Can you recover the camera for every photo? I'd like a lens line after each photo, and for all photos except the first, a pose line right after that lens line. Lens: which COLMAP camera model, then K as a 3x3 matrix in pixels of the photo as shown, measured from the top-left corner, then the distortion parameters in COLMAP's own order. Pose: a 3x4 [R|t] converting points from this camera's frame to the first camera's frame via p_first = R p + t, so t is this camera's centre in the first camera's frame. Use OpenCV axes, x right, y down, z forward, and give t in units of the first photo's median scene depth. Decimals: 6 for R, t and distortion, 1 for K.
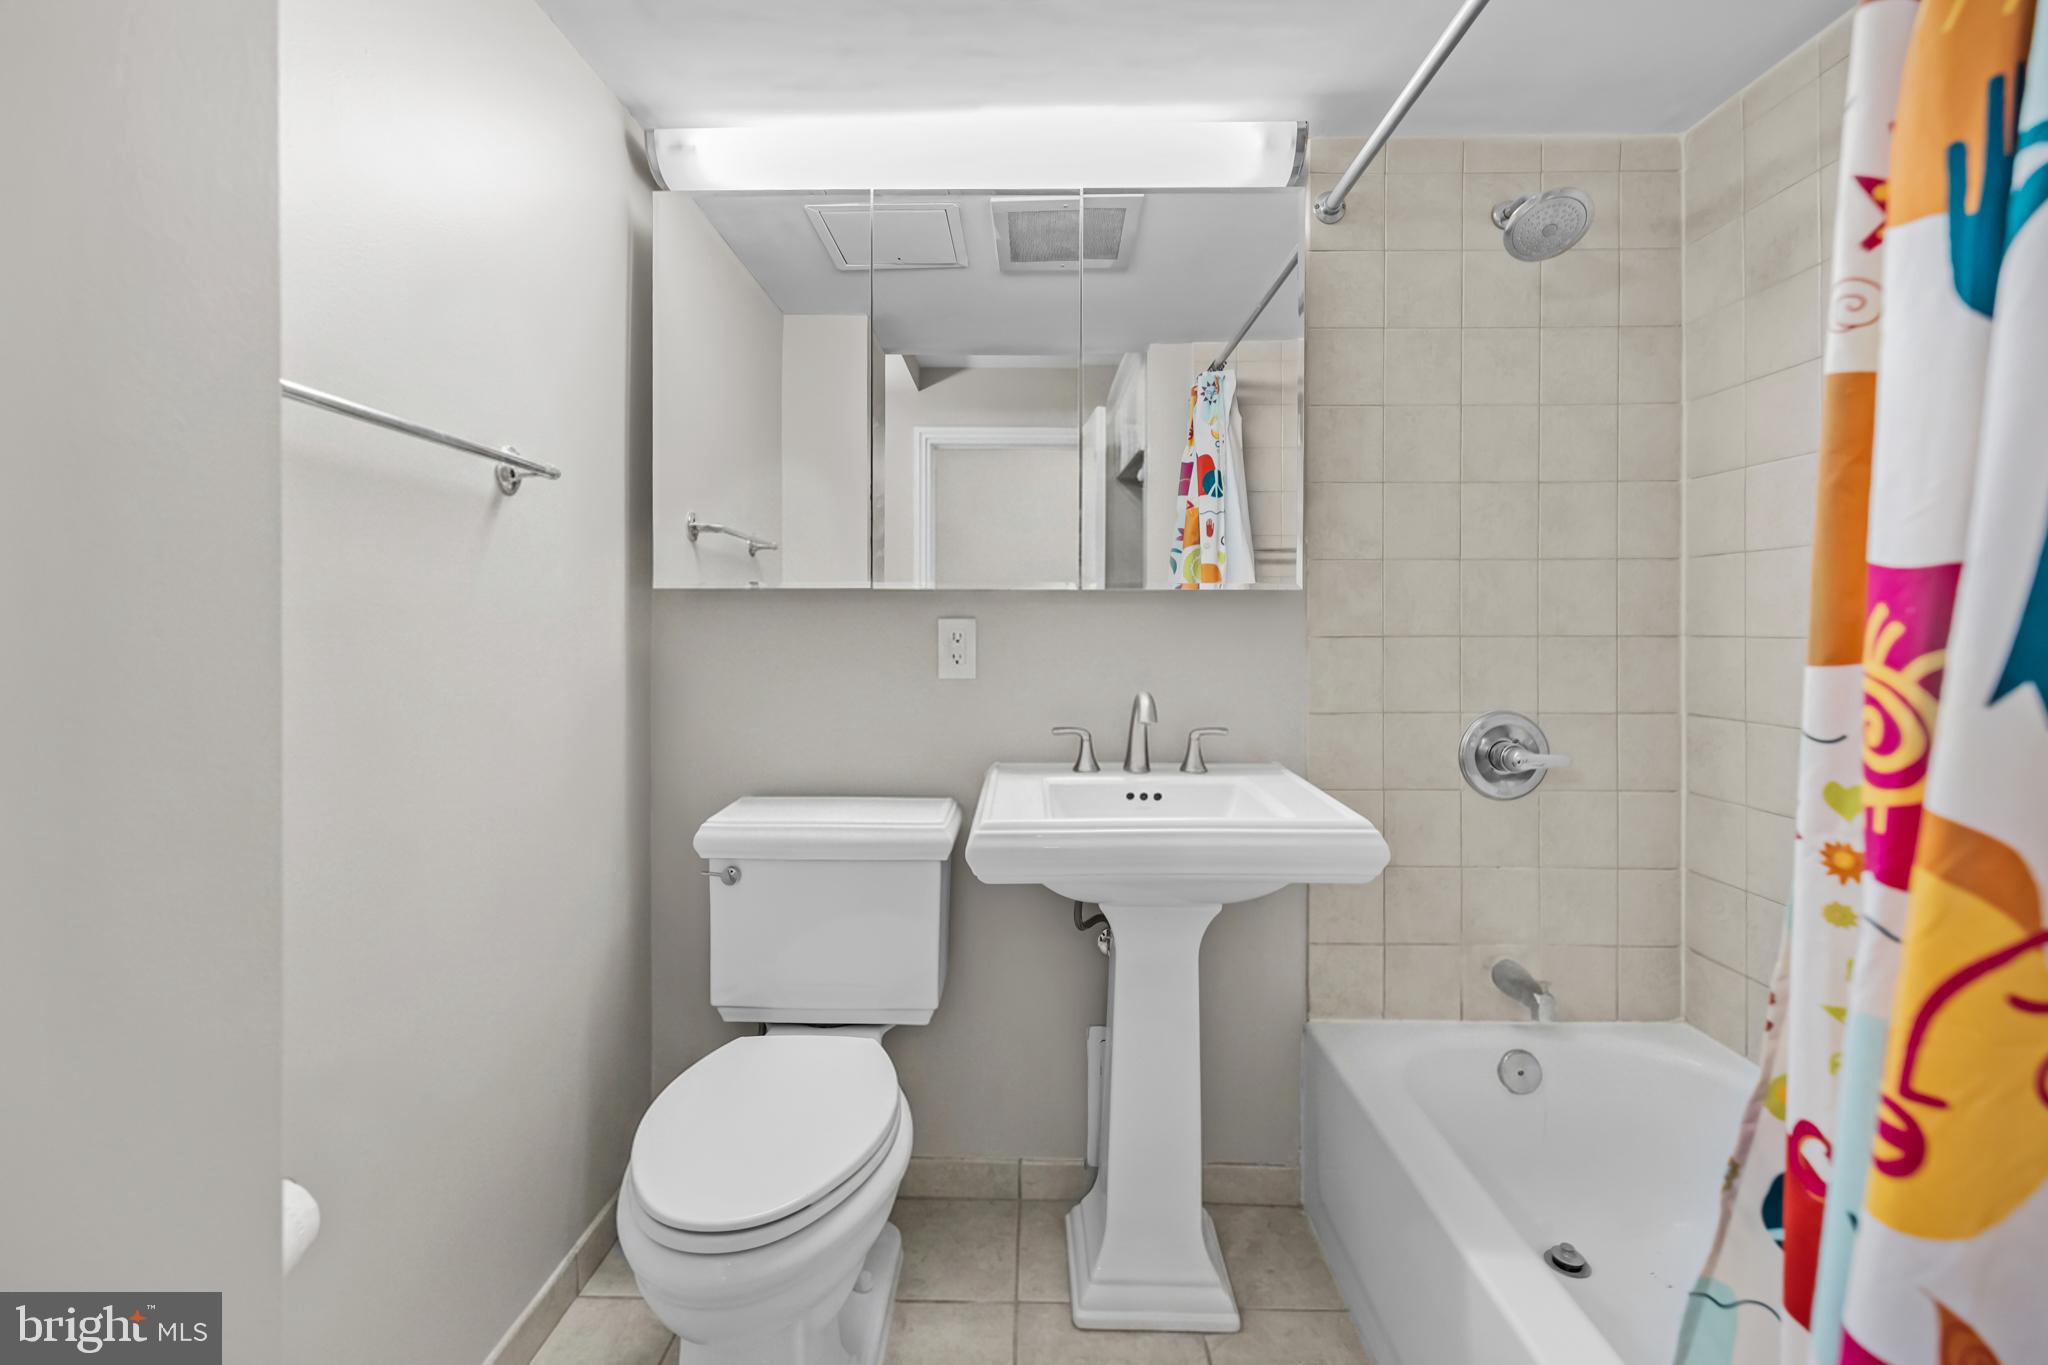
lens RADIAL K [[888.8, 0, 1014.7], [0, 888.8, 637.2], [0, 0, 1]] dist [0.002873, -0.001077]
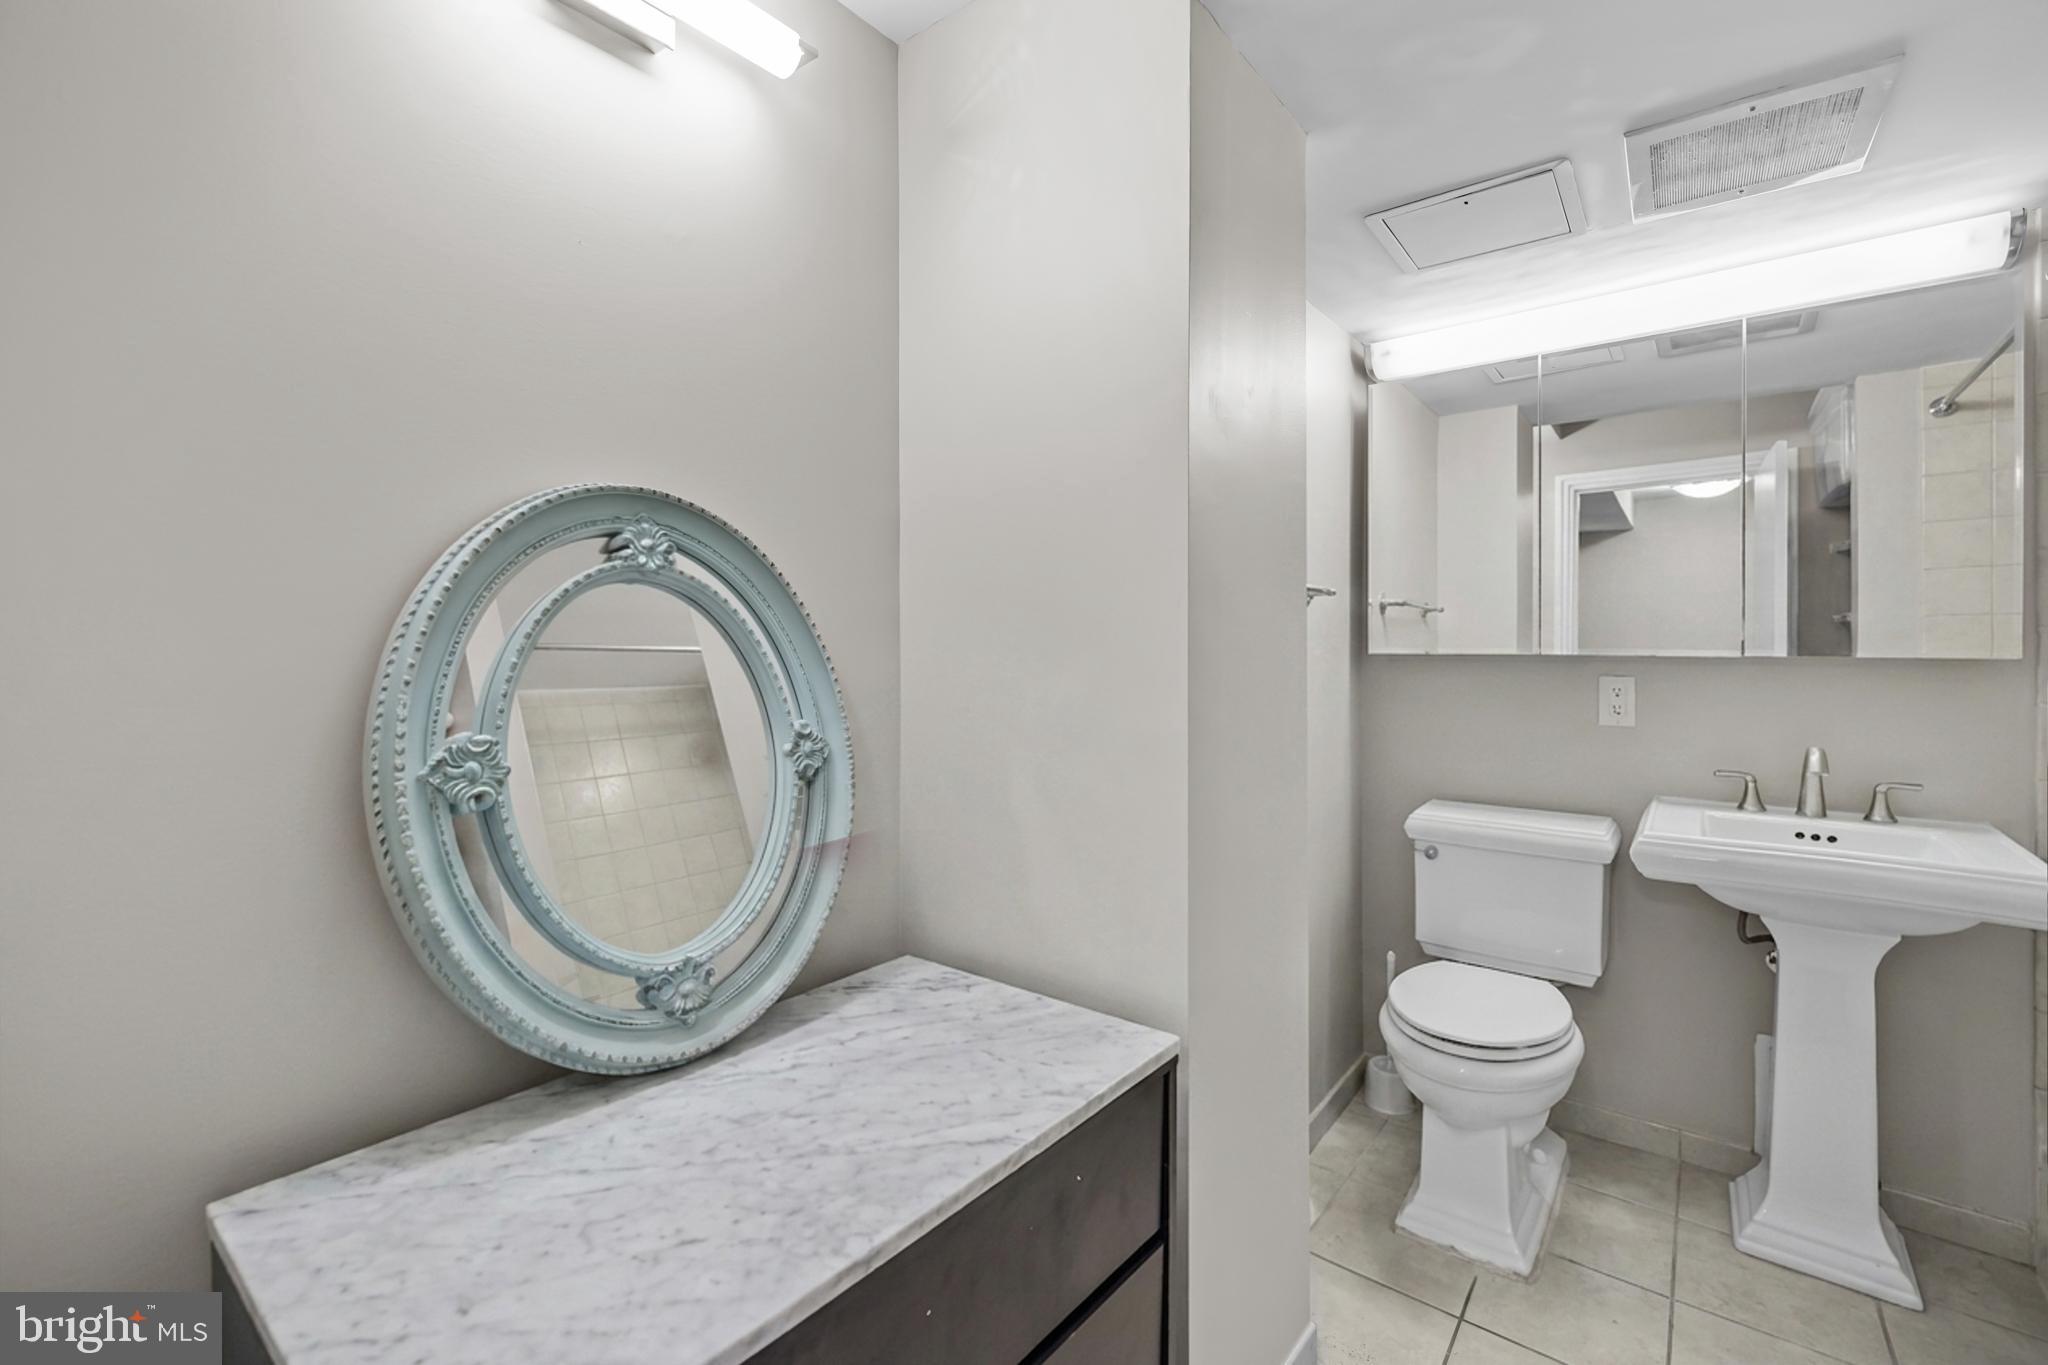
lens RADIAL K [[888.8, 0, 1006.5], [0, 888.8, 645.6], [0, 0, 1]] dist [0.002873, -0.001077]
pose [[0.797028, -0.001055, -0.603941, 0.007132], [-0.009562, 0.999851, -0.014365, -0.040868], [0.603866, 0.017224, 0.796900, -0.547532]]
